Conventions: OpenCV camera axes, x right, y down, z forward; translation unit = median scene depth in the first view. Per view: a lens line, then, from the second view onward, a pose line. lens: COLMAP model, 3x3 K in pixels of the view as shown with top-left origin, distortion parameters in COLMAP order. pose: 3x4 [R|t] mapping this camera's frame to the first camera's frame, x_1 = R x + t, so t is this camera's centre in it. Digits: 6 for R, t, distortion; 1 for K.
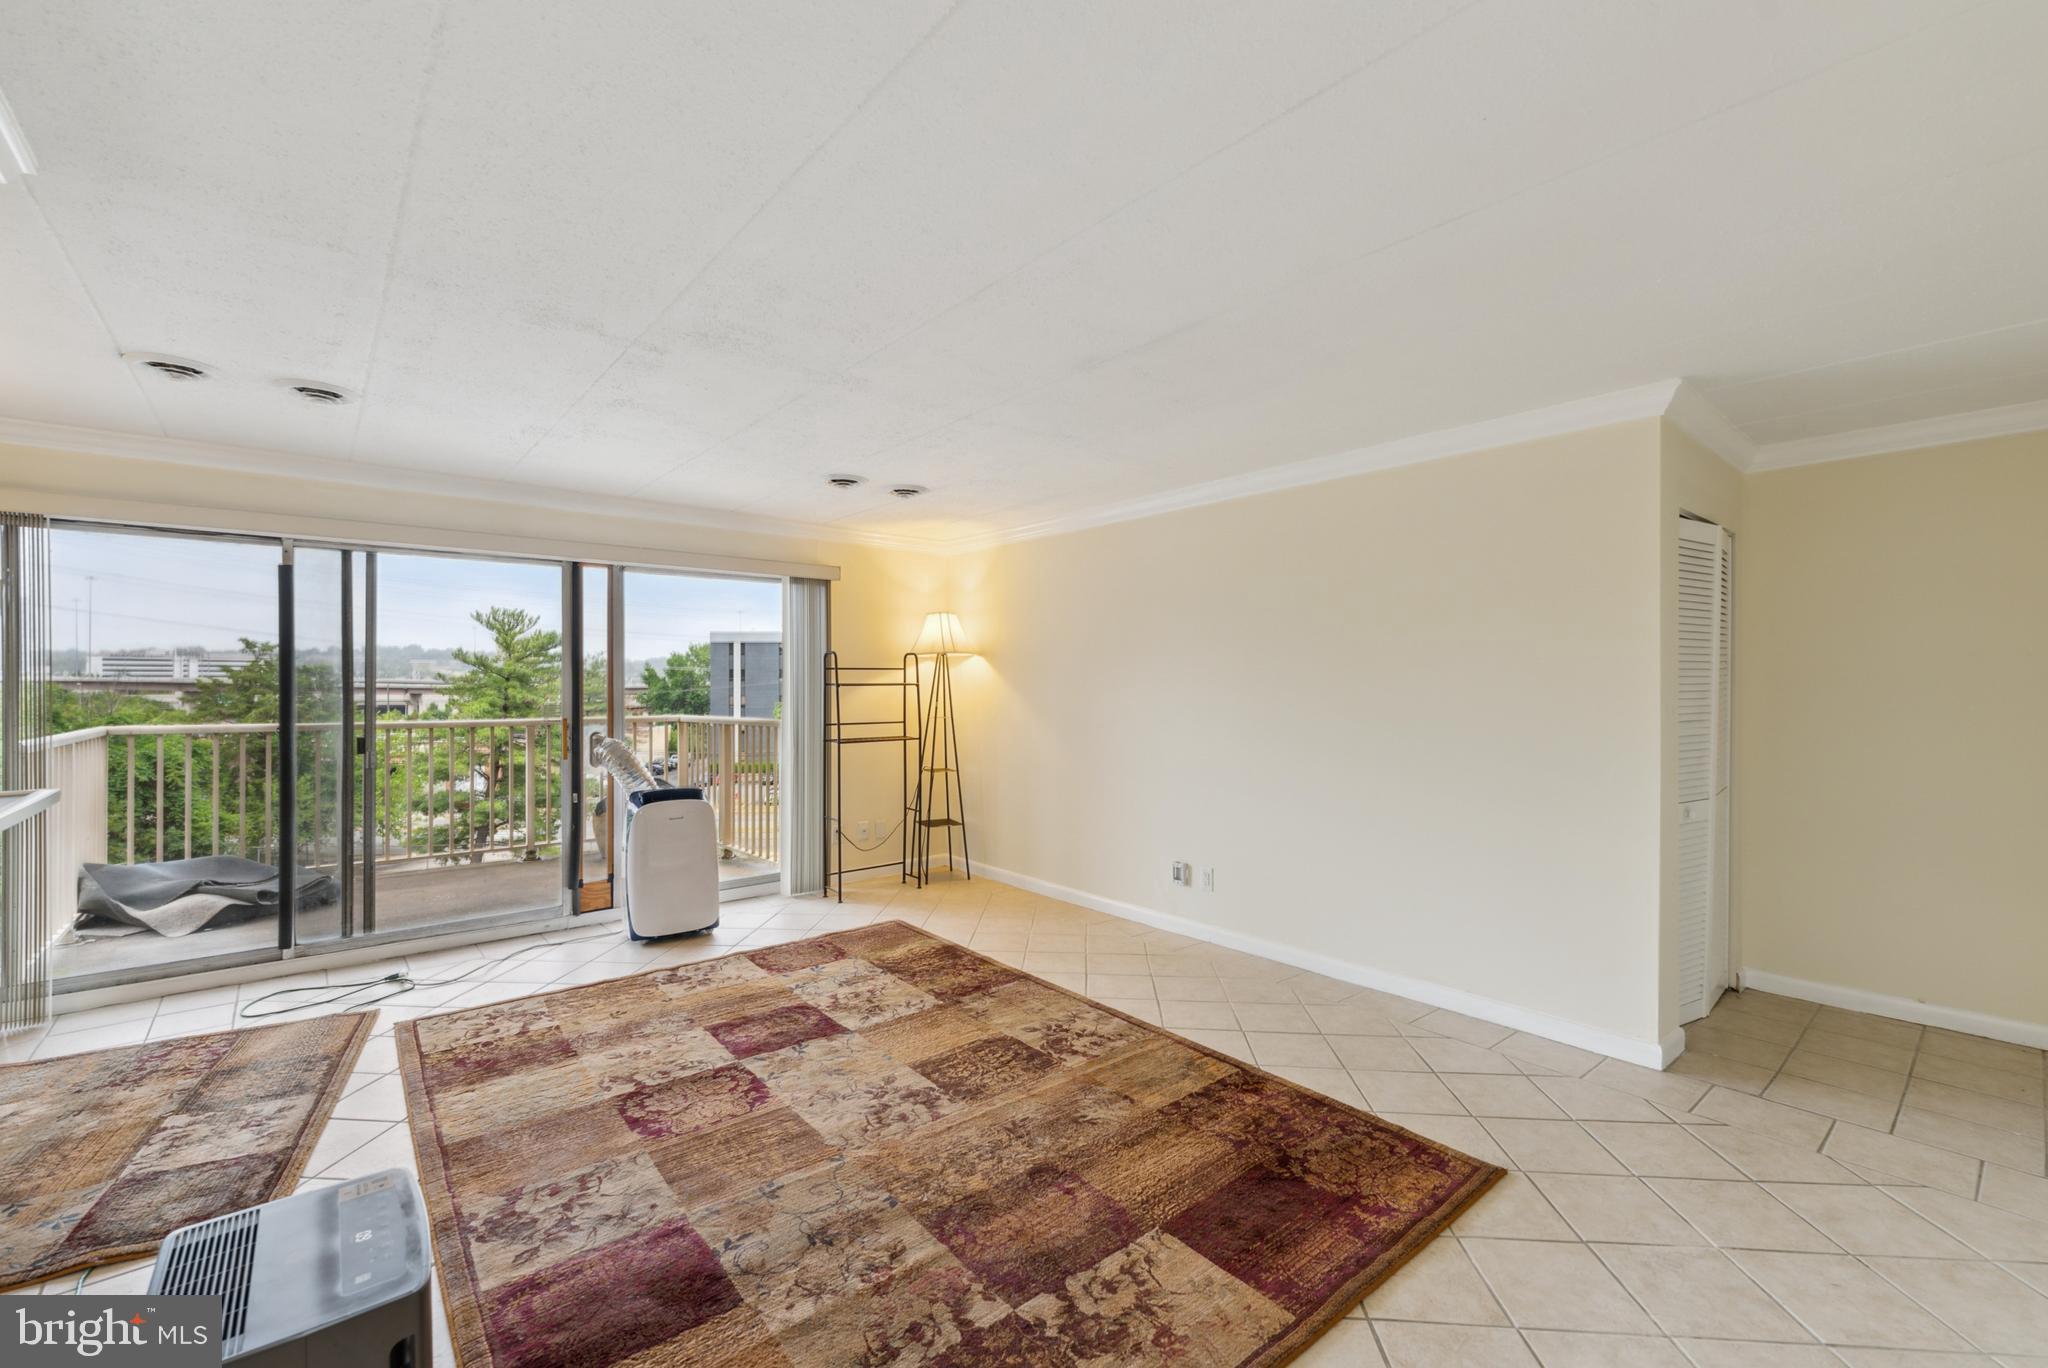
lens RADIAL K [[859.0, 0, 1023.1], [0, 859.0, 677.8], [0, 0, 1]] dist [-0.001217, -0.000495]
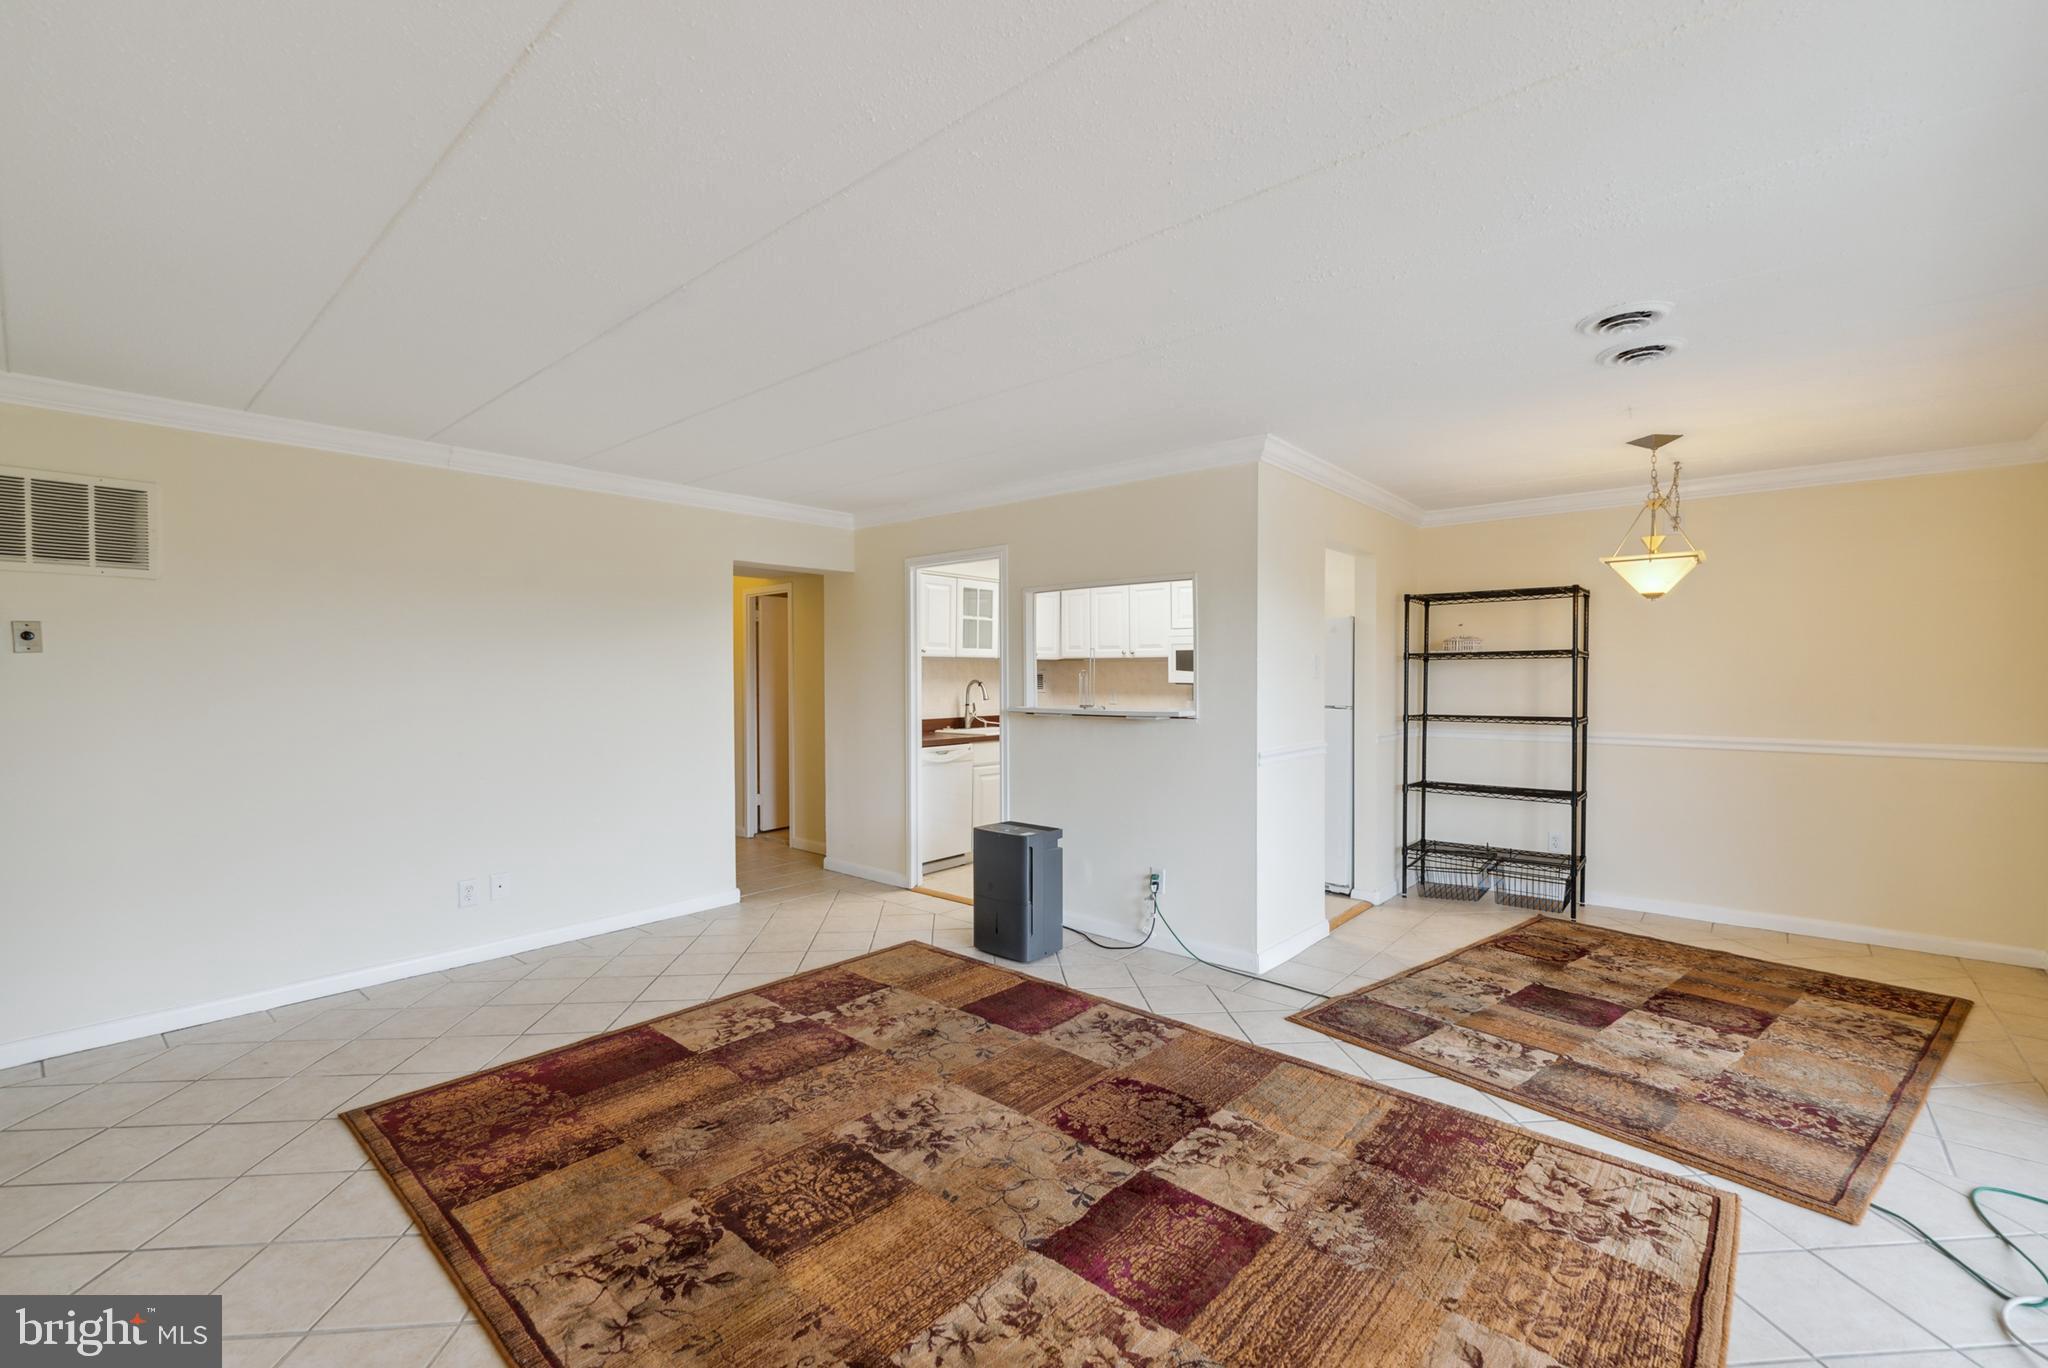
lens RADIAL K [[859.0, 0, 1015.8], [0, 859.0, 684.7], [0, 0, 1]] dist [-0.001217, -0.000495]
pose [[-0.988727, 0.006144, -0.149601, -0.089909], [0.005248, 0.999966, 0.006387, 0.009112], [0.149635, 0.005530, -0.988726, 1.427626]]
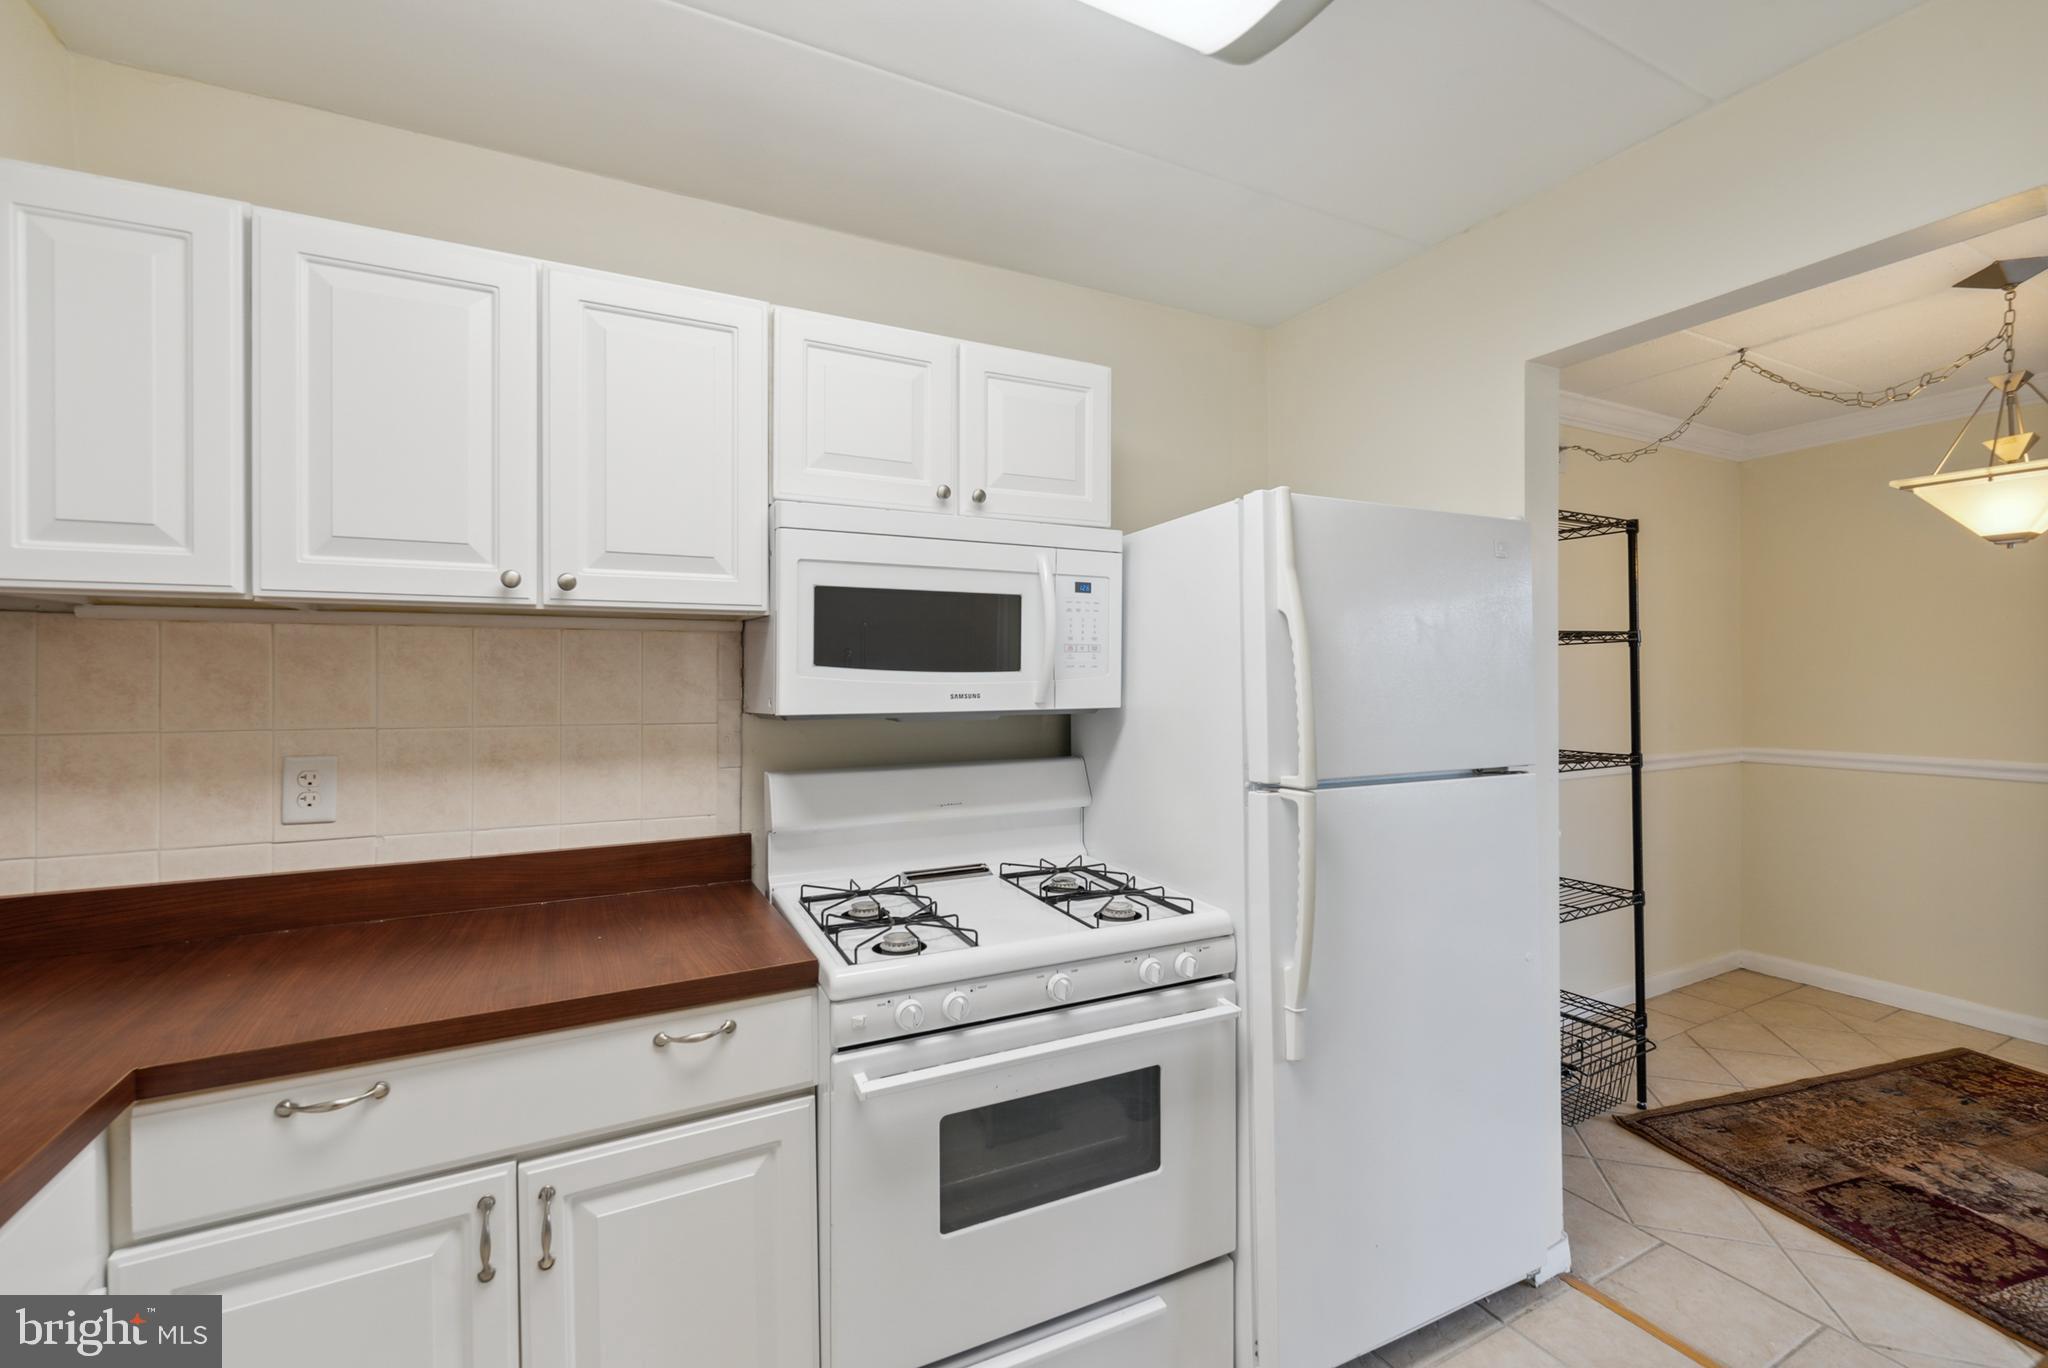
lens RADIAL K [[859.0, 0, 1022.2], [0, 859.0, 669.4], [0, 0, 1]] dist [-0.001217, -0.000495]
pose [[-0.220133, 0.003087, -0.975465, -0.264988], [0.008927, 0.999959, 0.001150, -0.003695], [0.975429, -0.008455, -0.220152, -0.034395]]
